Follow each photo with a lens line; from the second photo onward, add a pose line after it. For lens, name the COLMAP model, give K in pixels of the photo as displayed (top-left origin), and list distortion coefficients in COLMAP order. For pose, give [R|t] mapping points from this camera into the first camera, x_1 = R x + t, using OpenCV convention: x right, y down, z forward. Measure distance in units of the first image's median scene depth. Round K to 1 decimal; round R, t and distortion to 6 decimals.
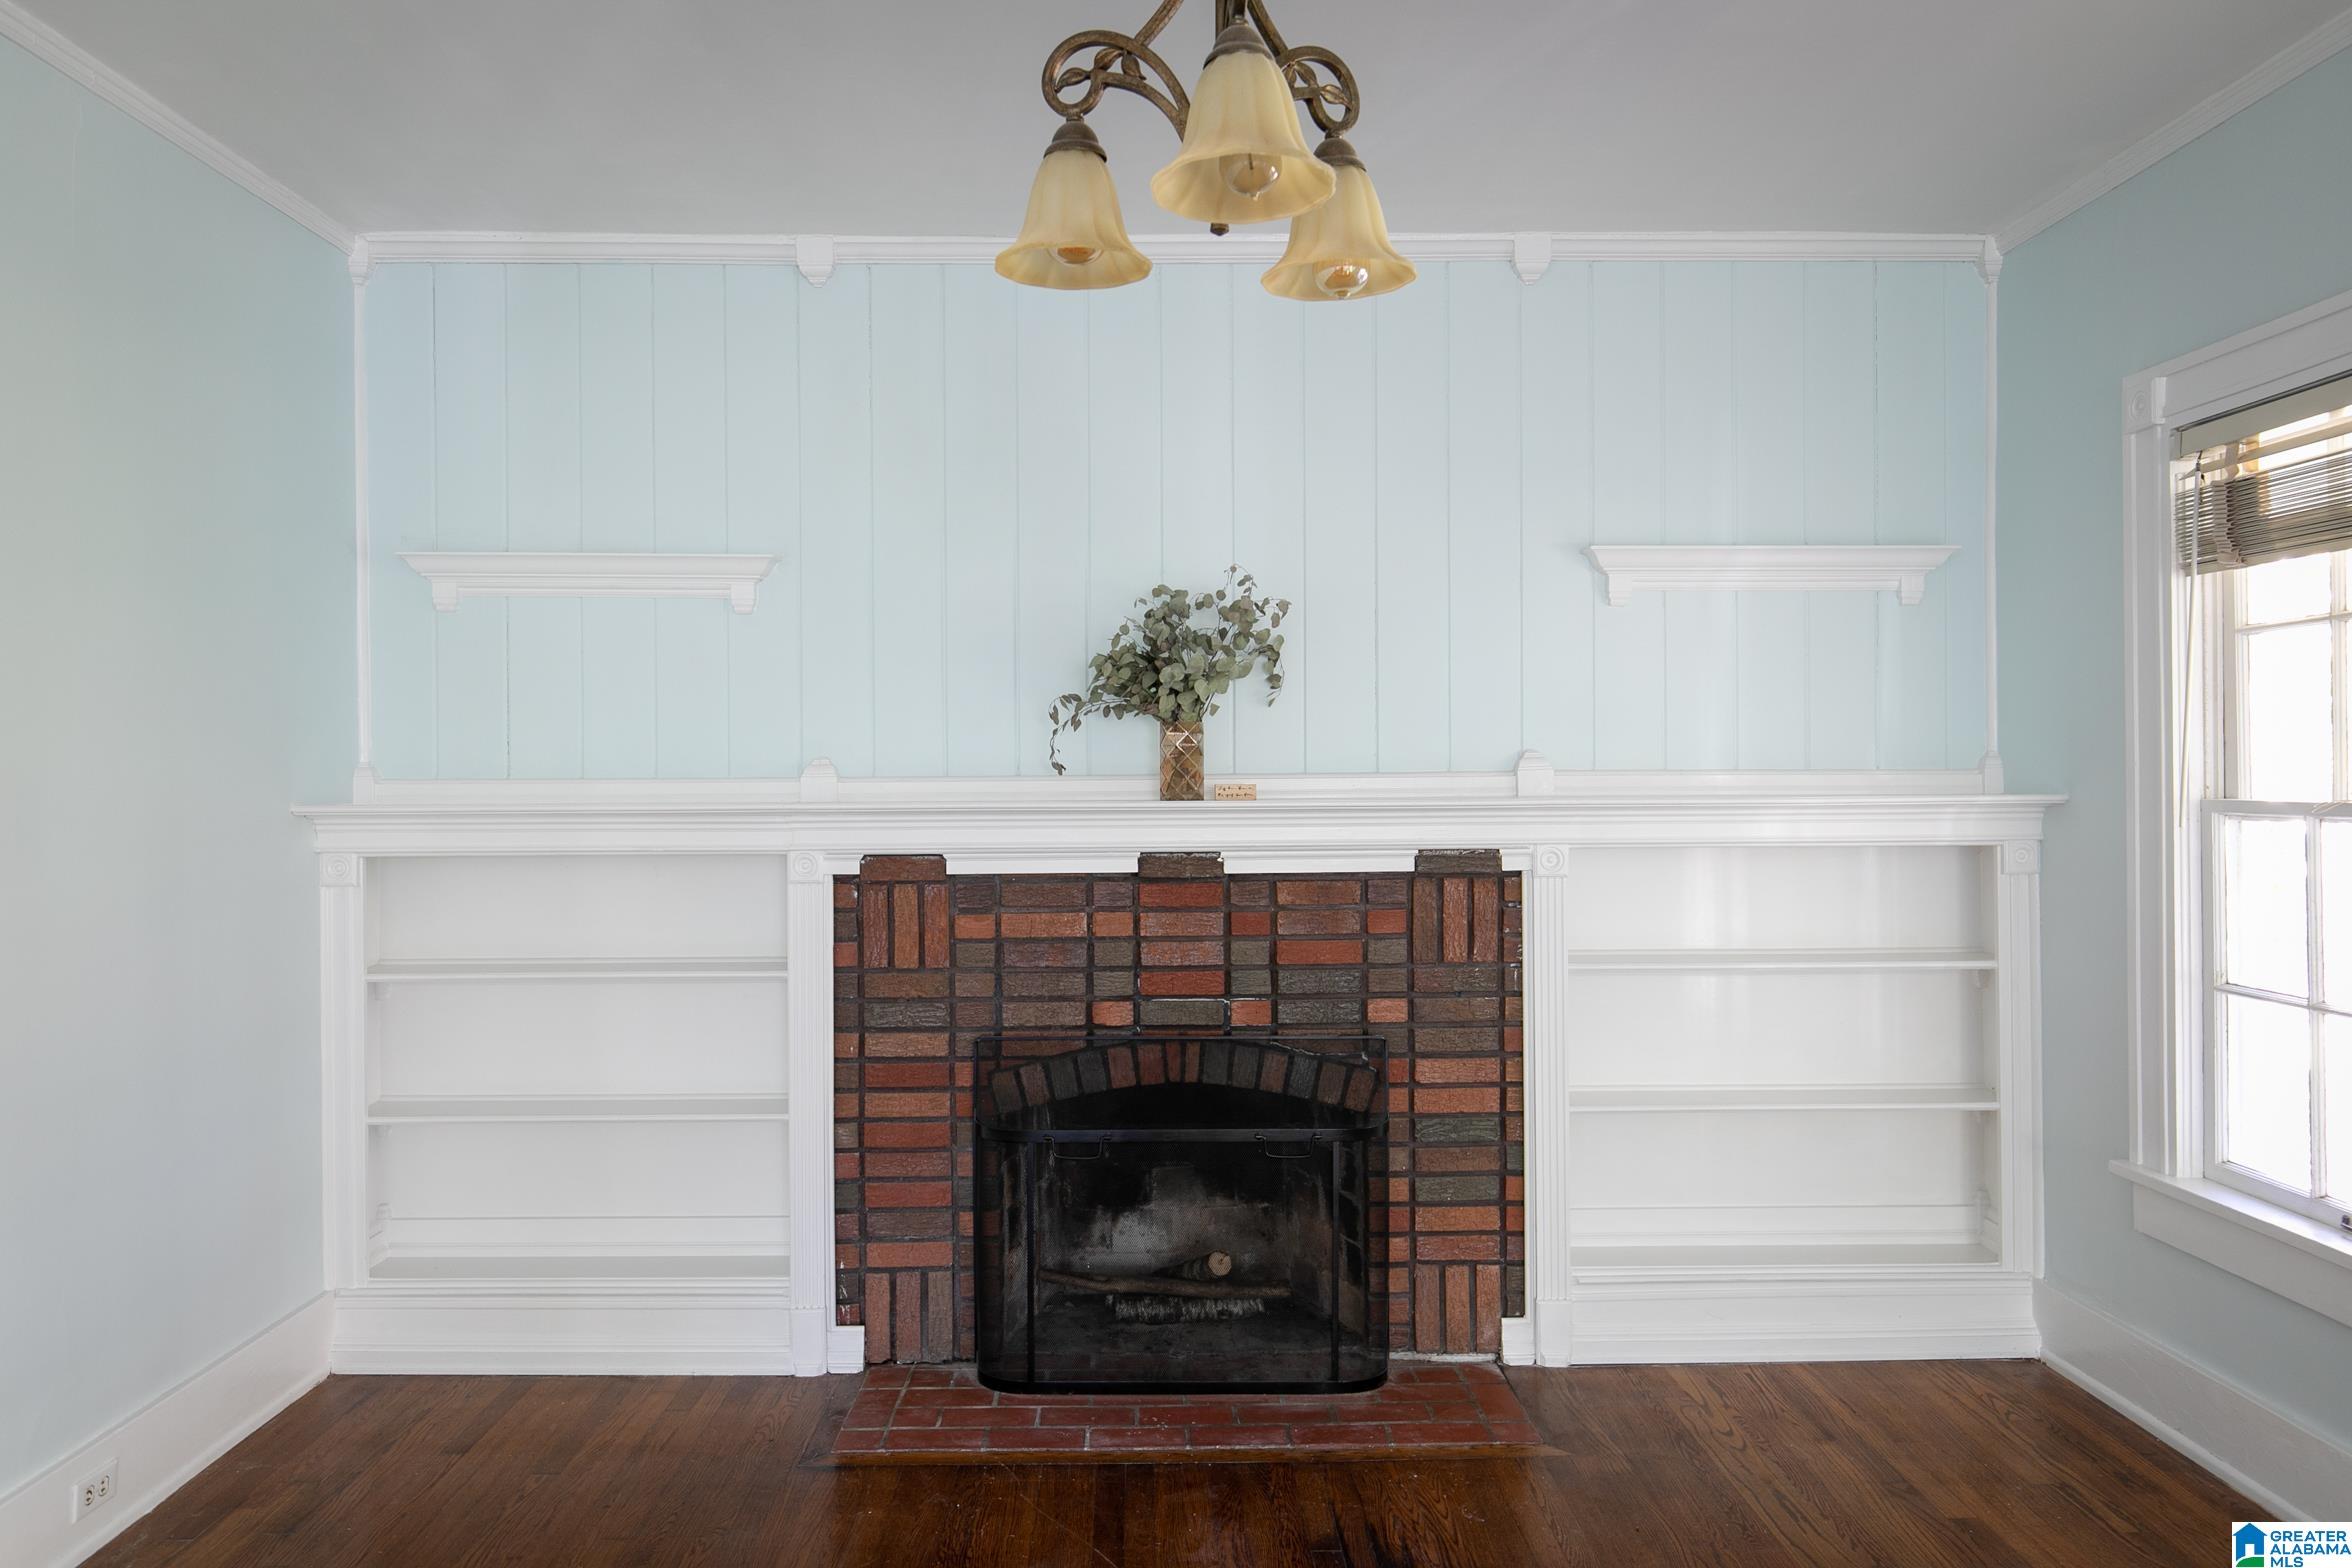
lens RADIAL K [[1544.3, 0, 1176.0], [0, 1544.3, 784.0], [0, 0, 1]] dist [0.000681, 0.000219]
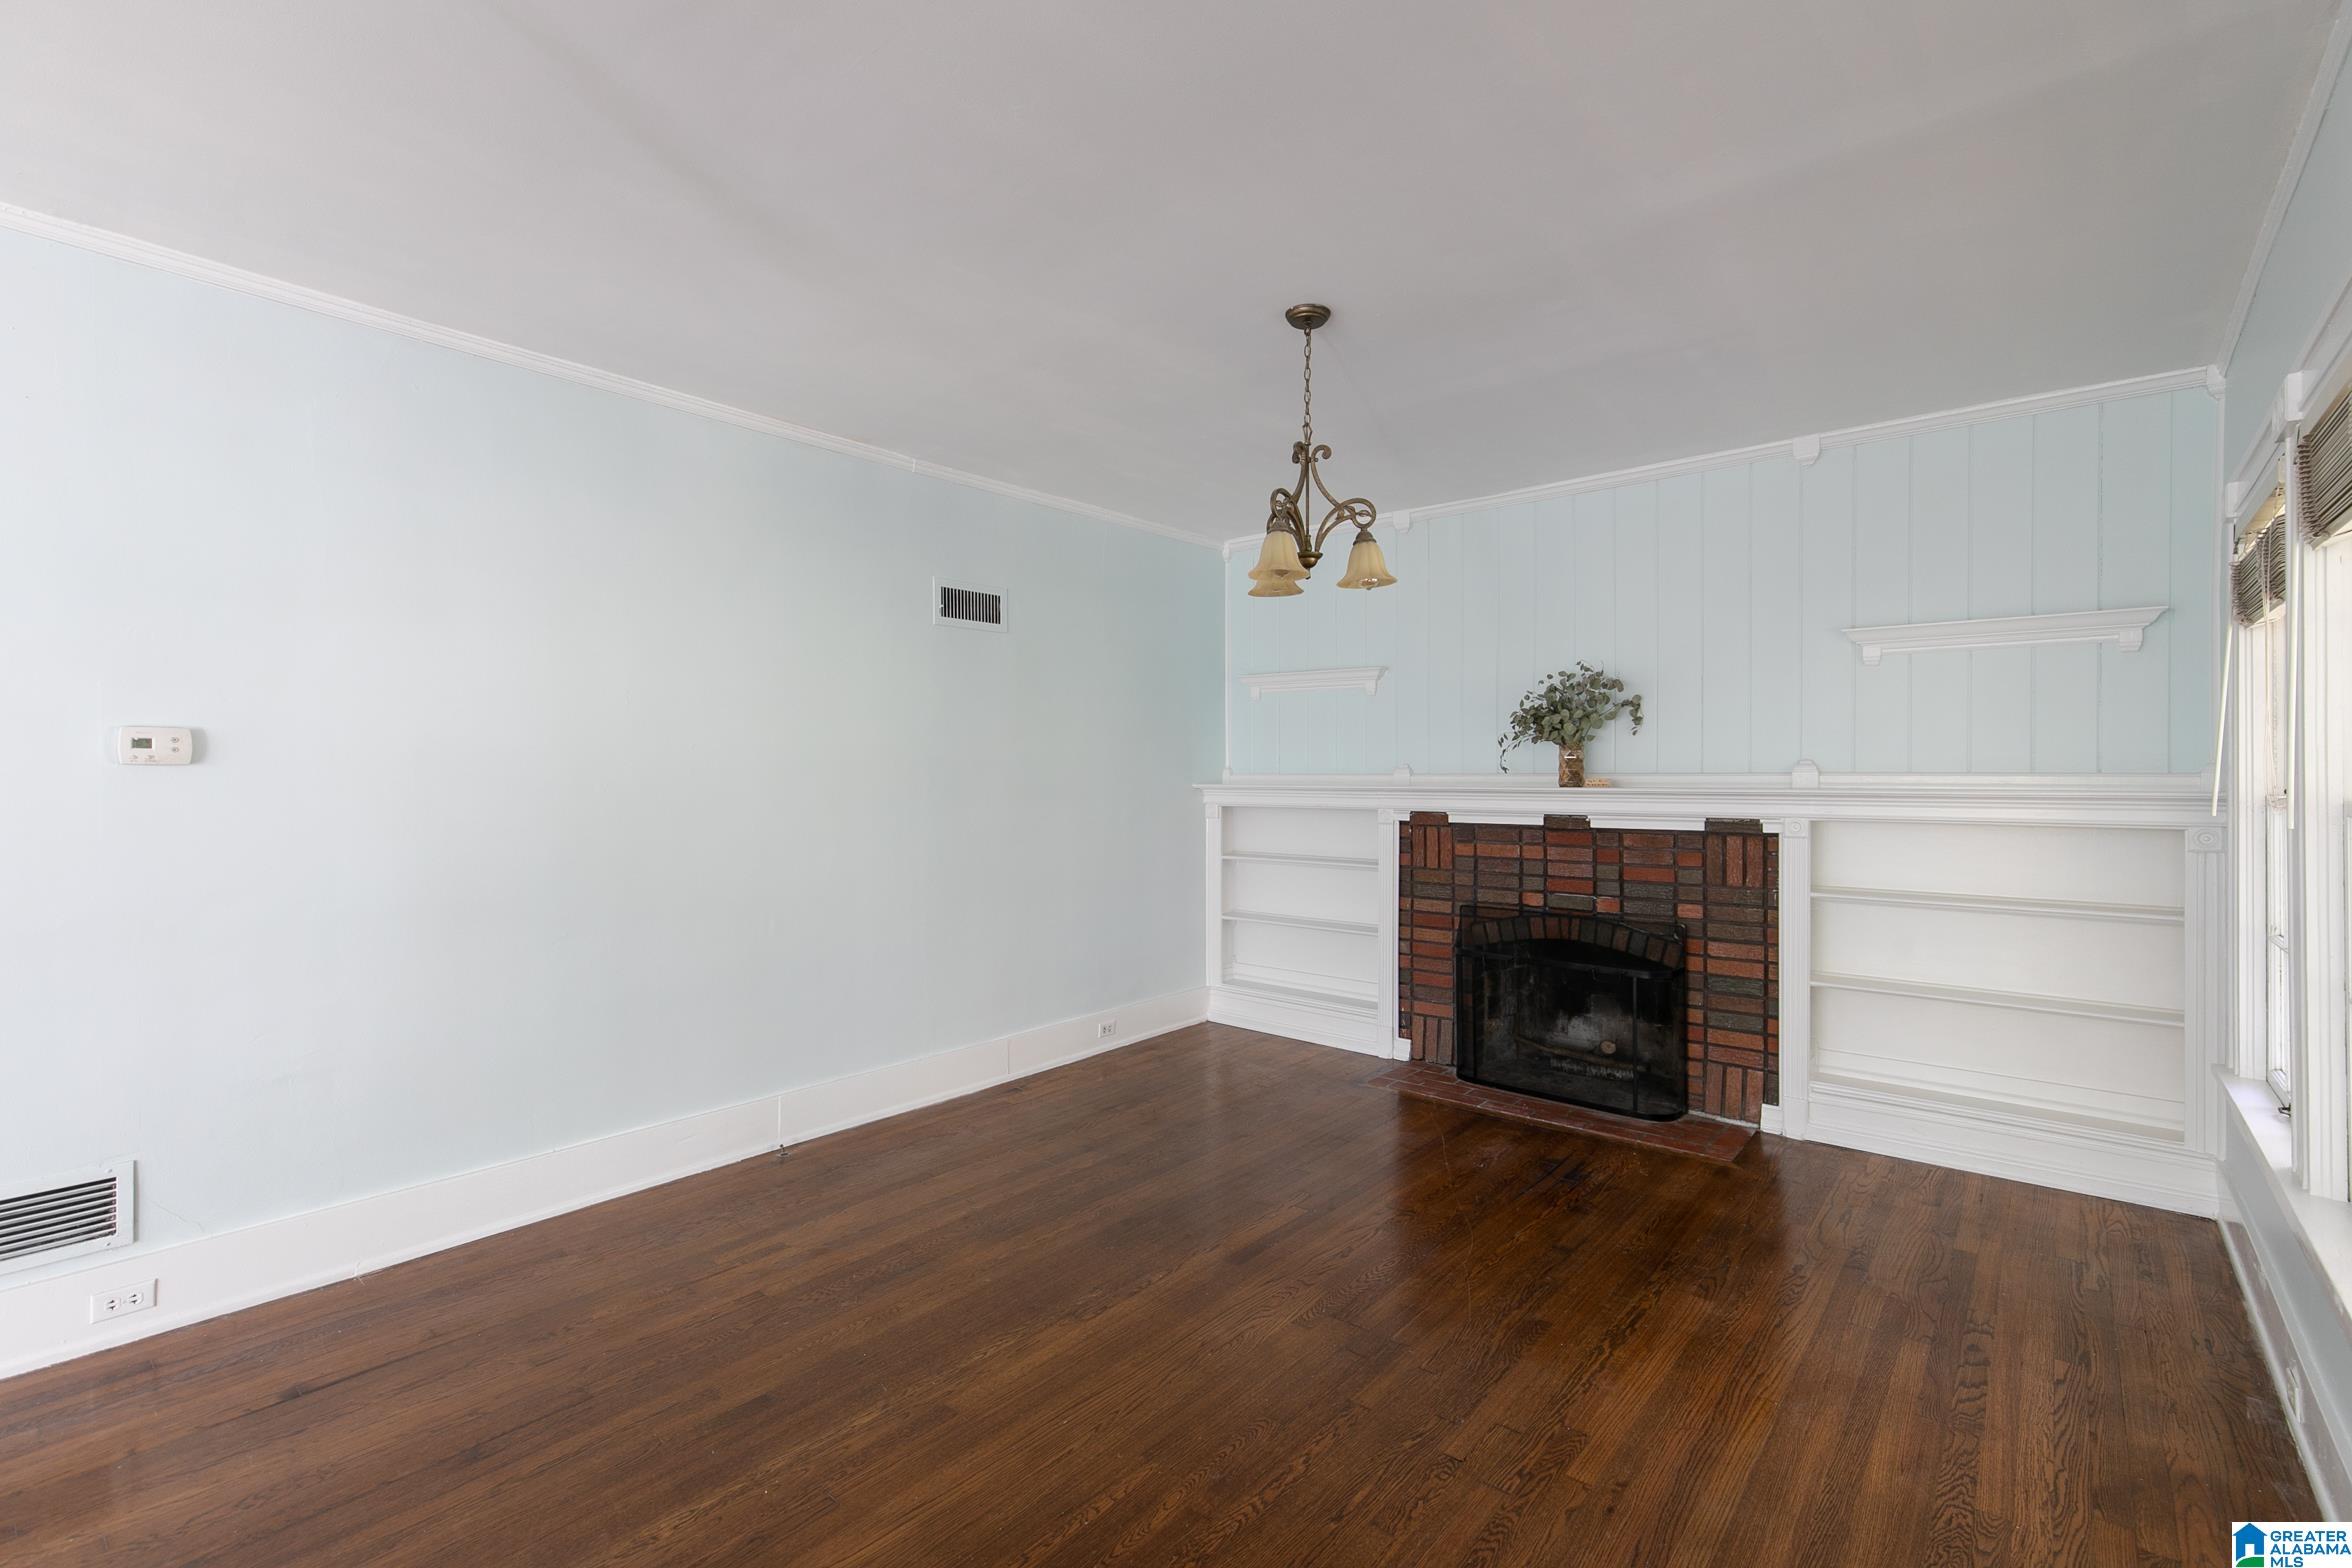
lens RADIAL K [[1052.7, 0, 1169.2], [0, 1052.7, 778.7], [0, 0, 1]] dist [0.011942, -0.002897]
pose [[0.751409, 0.008917, -0.659776, 0.476882], [-0.006702, 0.999960, 0.005882, -0.003930], [0.659803, 0.000003, 0.751439, -0.267626]]
